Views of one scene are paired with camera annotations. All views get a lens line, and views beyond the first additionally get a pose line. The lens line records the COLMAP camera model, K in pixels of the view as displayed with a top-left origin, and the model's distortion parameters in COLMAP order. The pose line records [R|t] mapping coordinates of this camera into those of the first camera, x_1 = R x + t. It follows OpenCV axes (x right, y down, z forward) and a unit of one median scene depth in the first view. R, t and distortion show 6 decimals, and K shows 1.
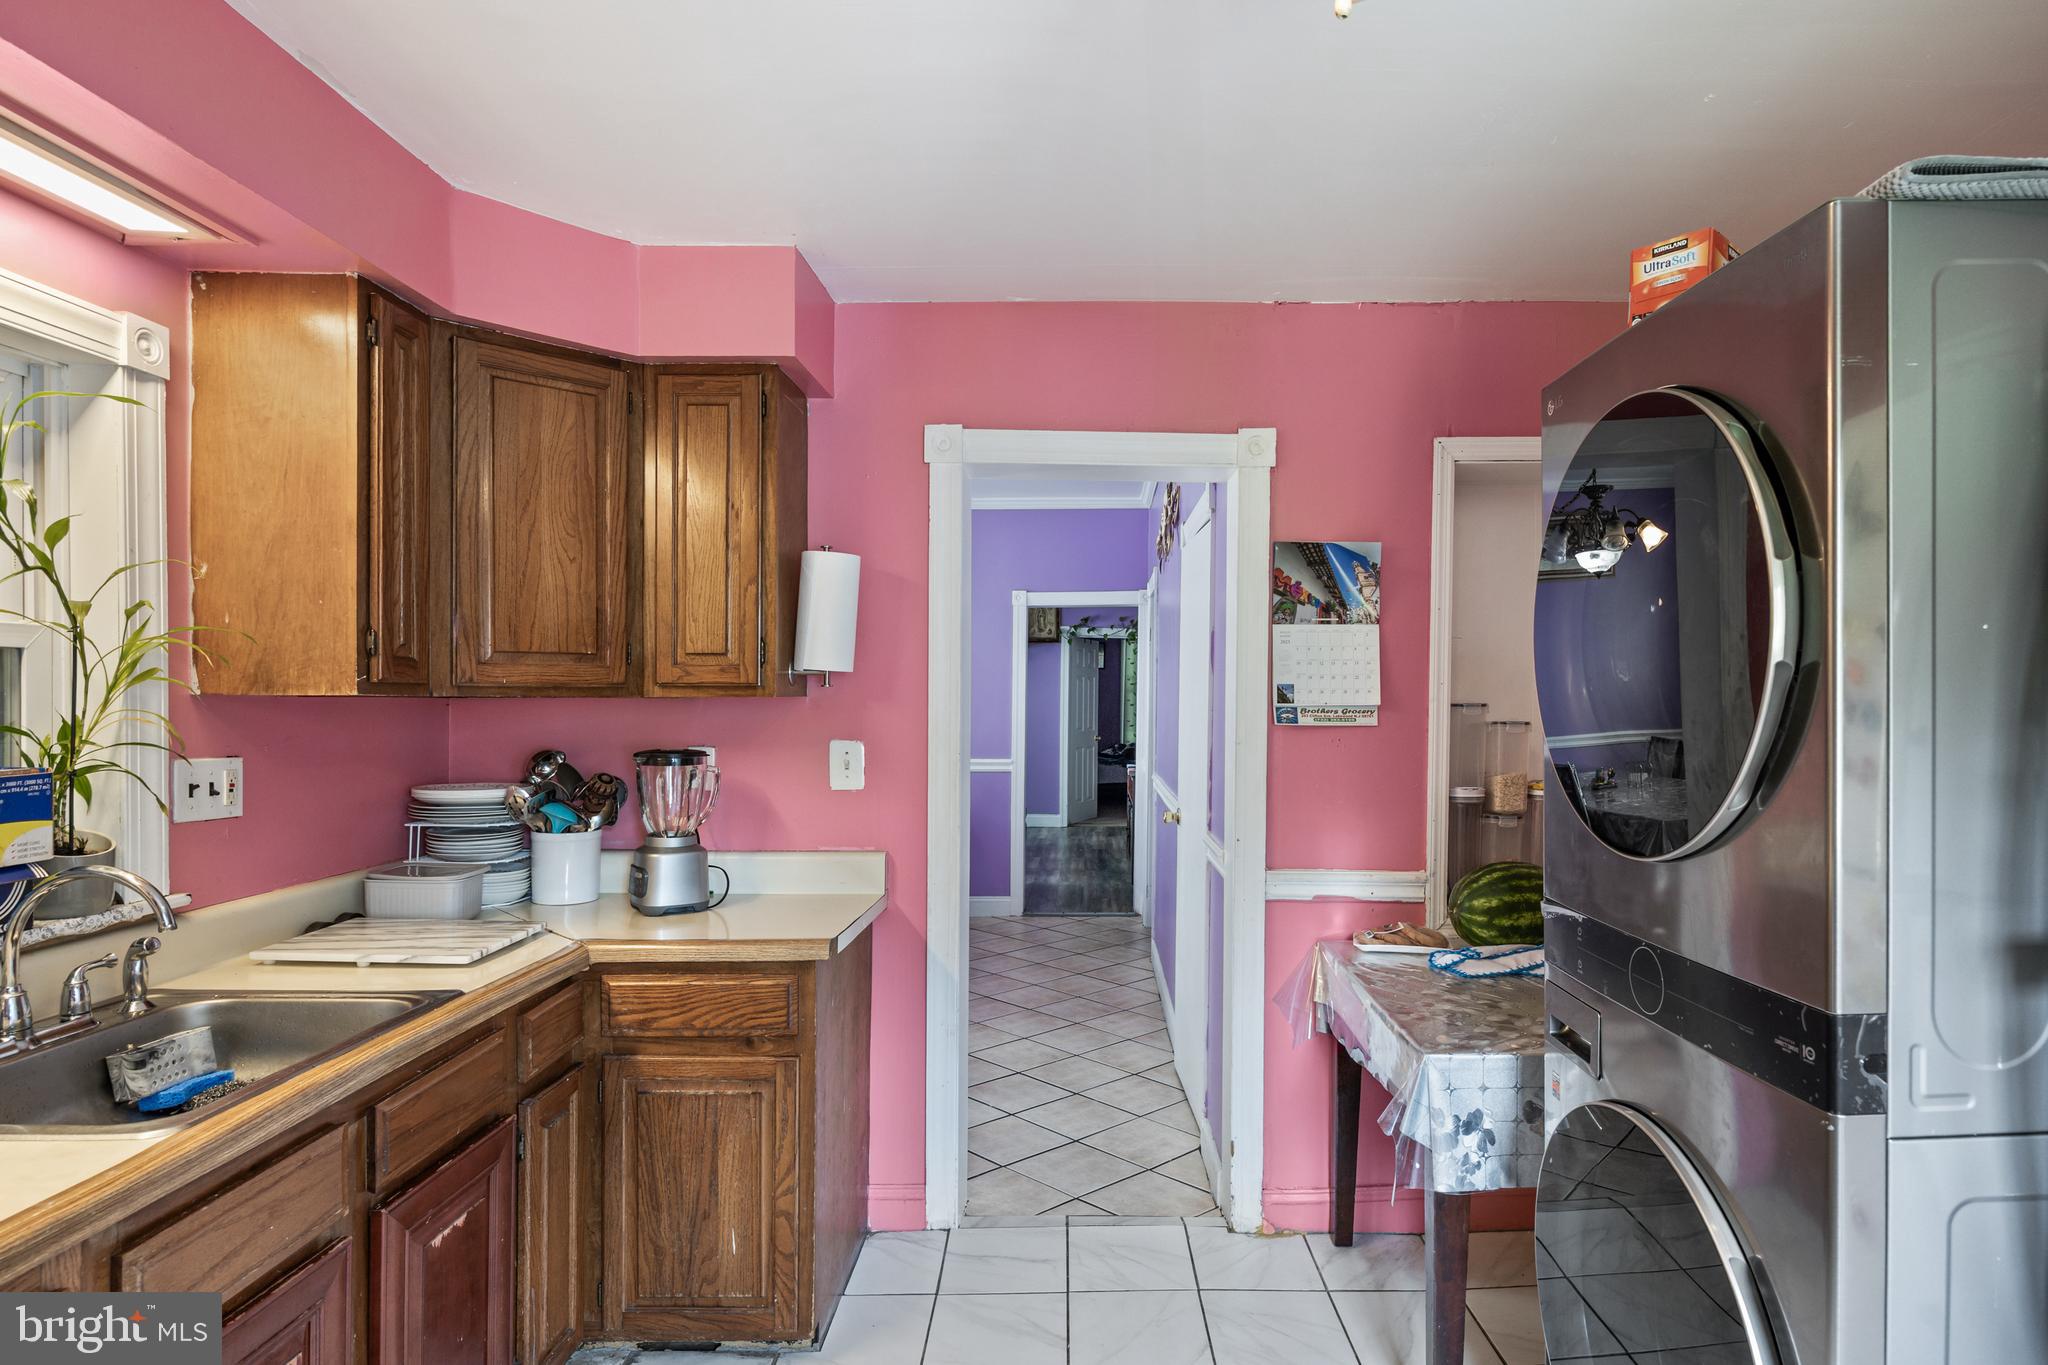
lens RADIAL K [[1153.1, 0, 1062.7], [0, 1153.1, 704.8], [0, 0, 1]] dist [-0.003274, 0.000208]
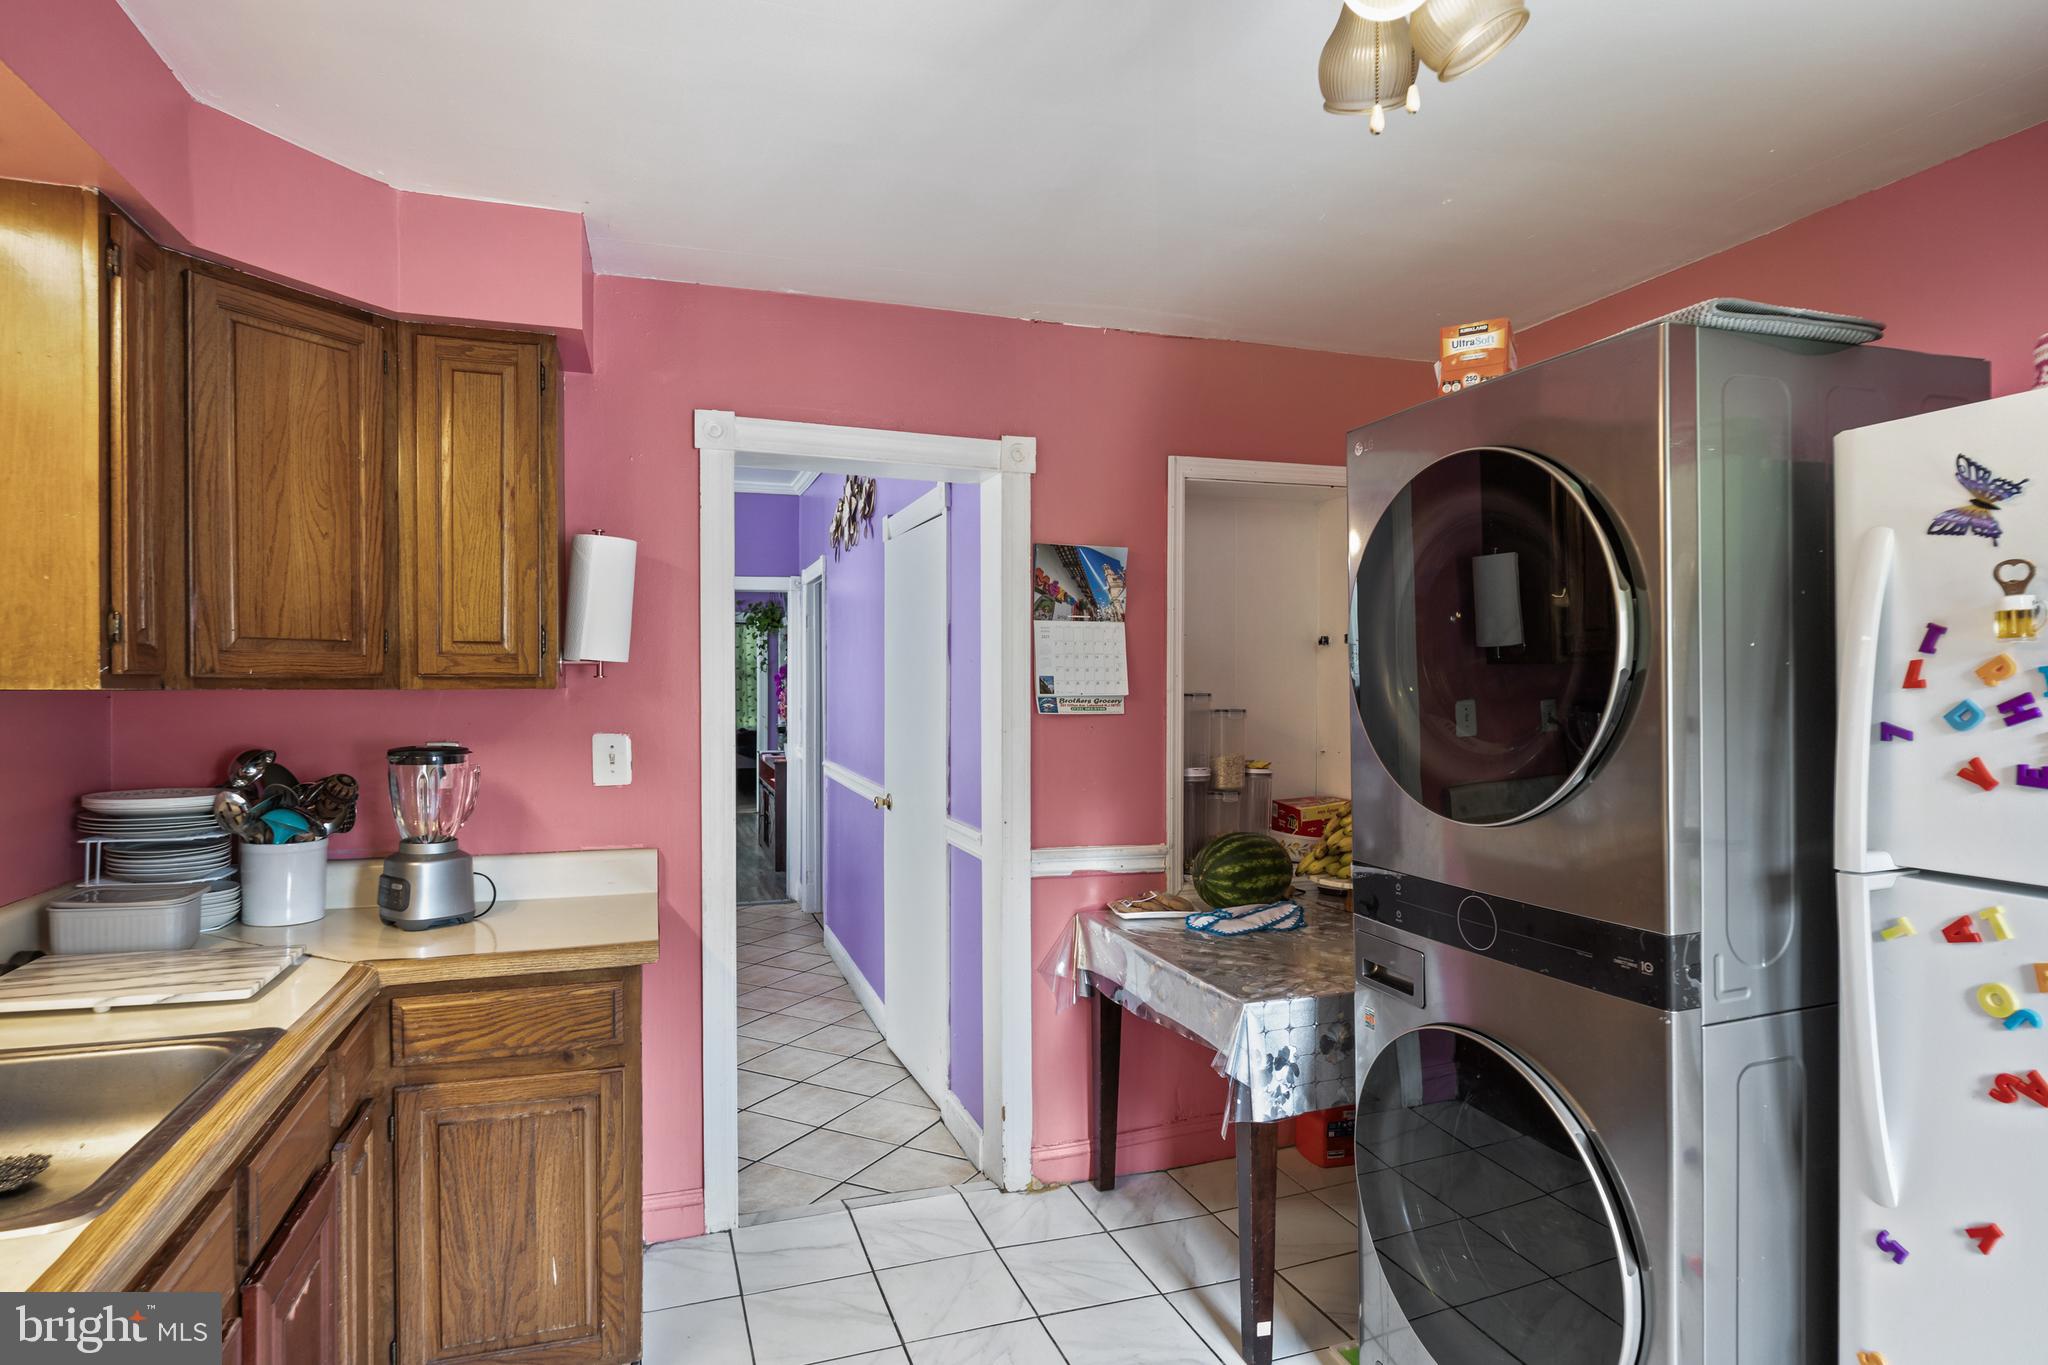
lens RADIAL K [[1139.1, 0, 1024.0], [0, 1139.1, 682.5], [0, 0, 1]] dist [-0.004414, -0.000417]
pose [[0.947427, 0.001128, 0.319971, -0.191111], [0.000683, 0.999984, -0.005547, -0.006751], [-0.319972, 0.005474, 0.947411, -0.001496]]
